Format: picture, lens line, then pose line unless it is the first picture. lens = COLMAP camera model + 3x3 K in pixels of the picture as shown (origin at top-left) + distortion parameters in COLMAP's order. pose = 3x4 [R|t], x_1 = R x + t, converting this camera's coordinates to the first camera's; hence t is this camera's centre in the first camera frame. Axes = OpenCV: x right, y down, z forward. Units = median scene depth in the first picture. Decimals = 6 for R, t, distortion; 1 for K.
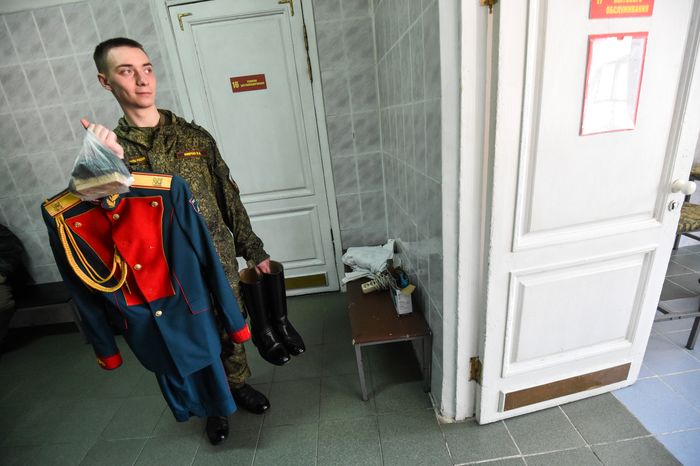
lens RADIAL K [[335.6, 0, 350.8], [0, 335.6, 232.9], [0, 0, 1]] dist [-0.020766, -0.008822]
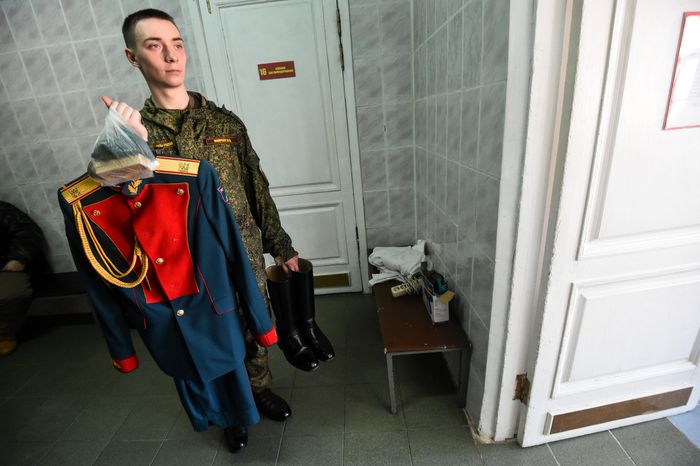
lens RADIAL K [[335.6, 0, 349.7], [0, 335.6, 233.6], [0, 0, 1]] dist [-0.020766, -0.008822]
pose [[0.998587, 0.034146, -0.040719, -0.065222], [-0.033817, 0.999390, 0.008728, -0.000209], [0.040992, -0.007339, 0.999133, 0.081664]]
